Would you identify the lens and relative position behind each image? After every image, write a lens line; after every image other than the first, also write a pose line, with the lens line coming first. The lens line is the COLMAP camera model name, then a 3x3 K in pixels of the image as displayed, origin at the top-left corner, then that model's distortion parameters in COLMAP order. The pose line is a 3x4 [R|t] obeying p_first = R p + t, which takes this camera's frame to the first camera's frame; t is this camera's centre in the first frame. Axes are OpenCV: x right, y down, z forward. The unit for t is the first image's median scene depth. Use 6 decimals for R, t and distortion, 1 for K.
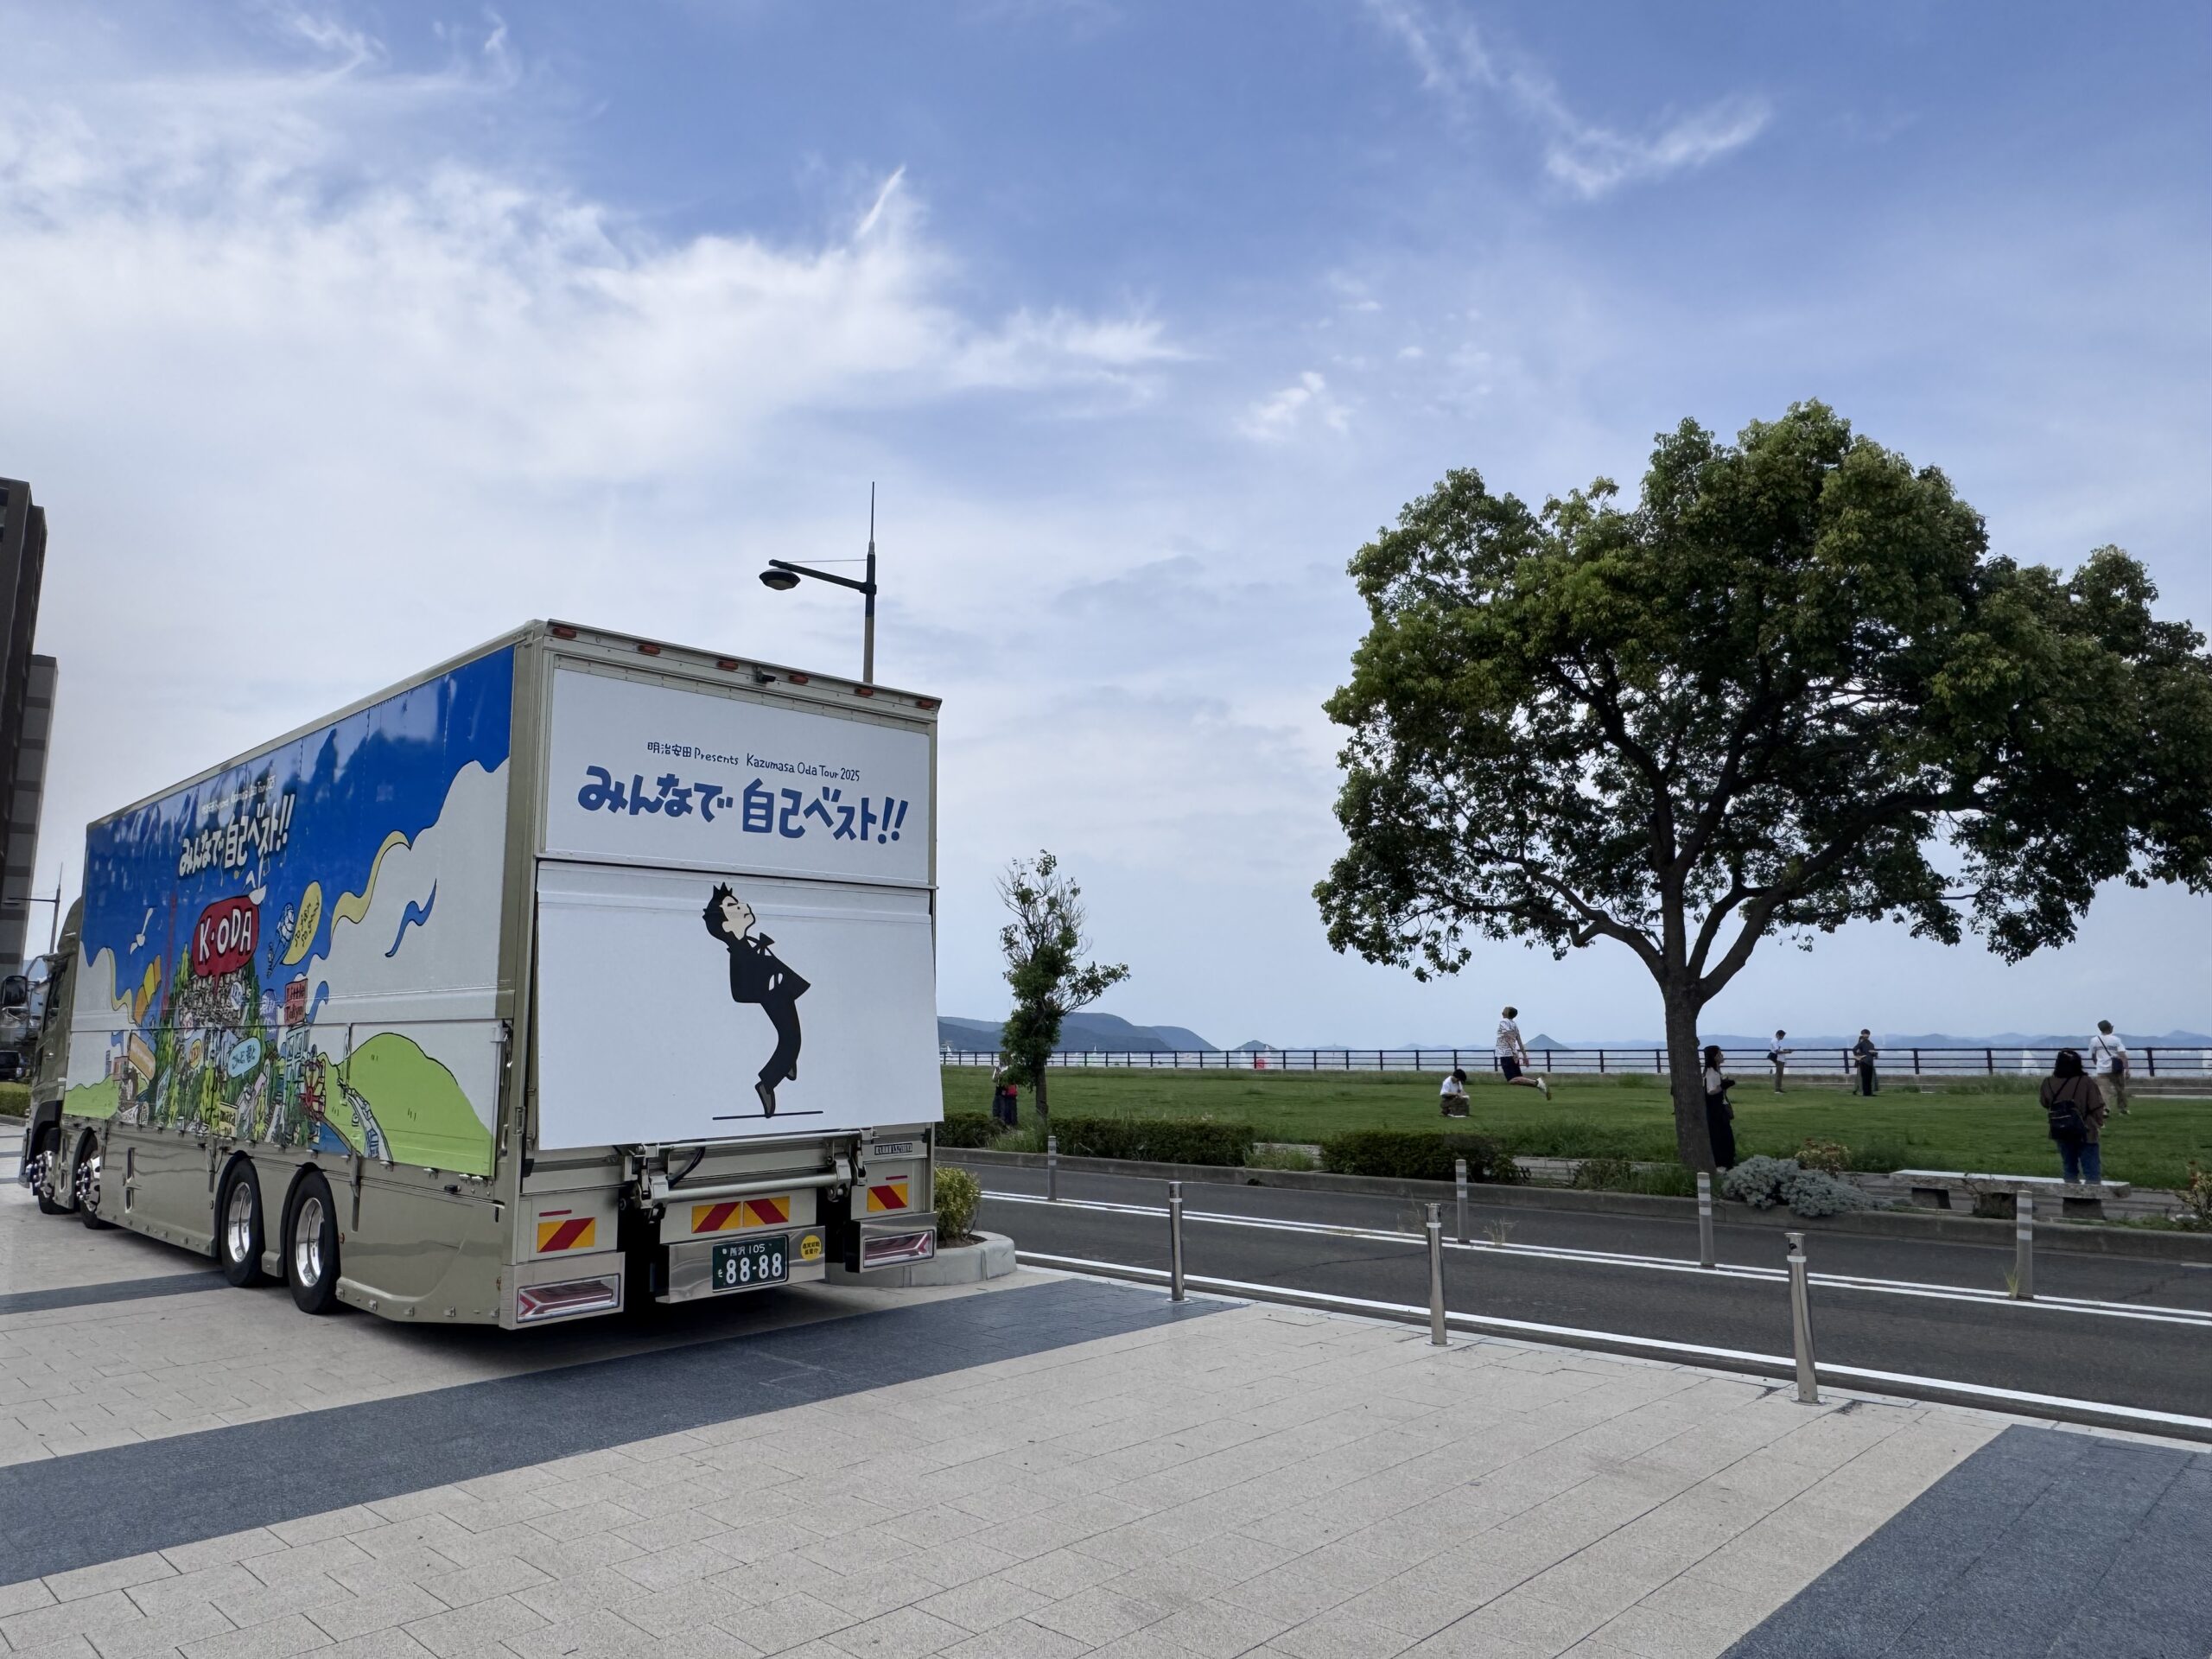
lens RADIAL K [[1451.7, 0, 1172.3], [0, 1451.7, 839.0], [0, 0, 1]] dist [0.007898, -0.020317]
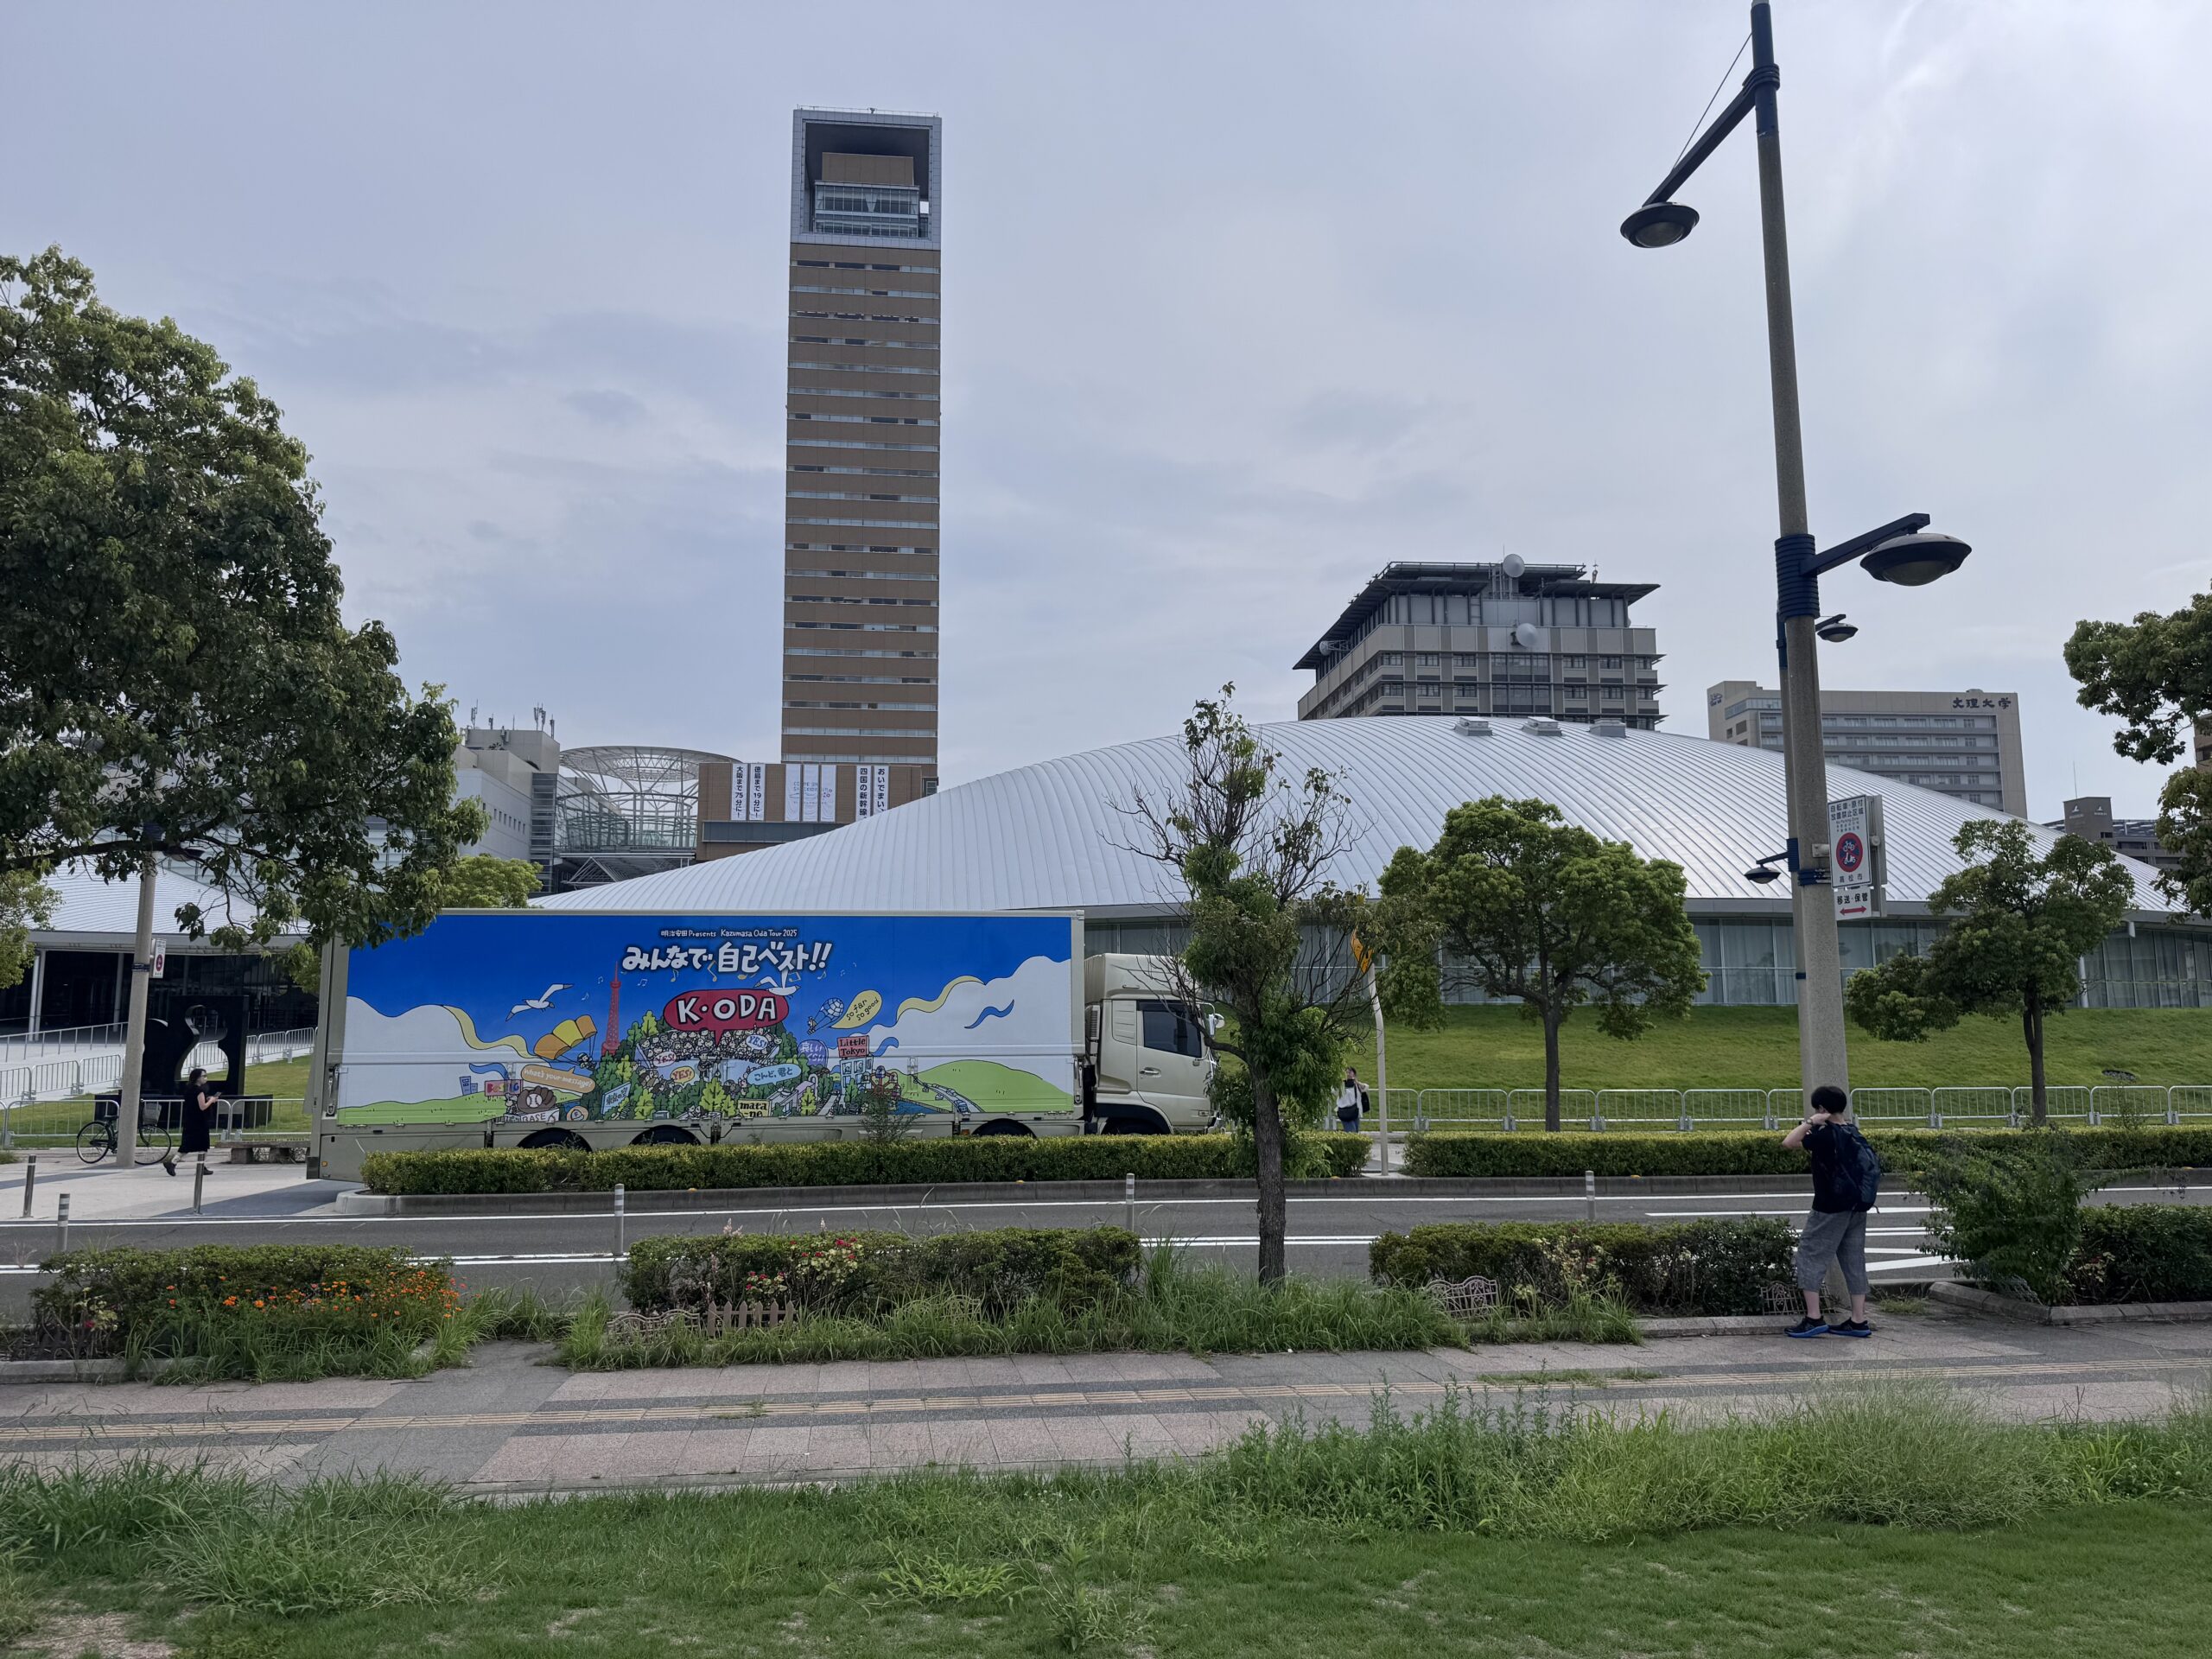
lens RADIAL K [[1551.8, 0, 1089.1], [0, 1551.8, 835.7], [0, 0, 1]] dist [0.078410, -0.092027]
pose [[0.650779, 0.109215, 0.751371, -1.782119], [-0.097169, 0.993443, -0.060241, -0.075472], [-0.753024, -0.033806, 0.657124, -0.625439]]
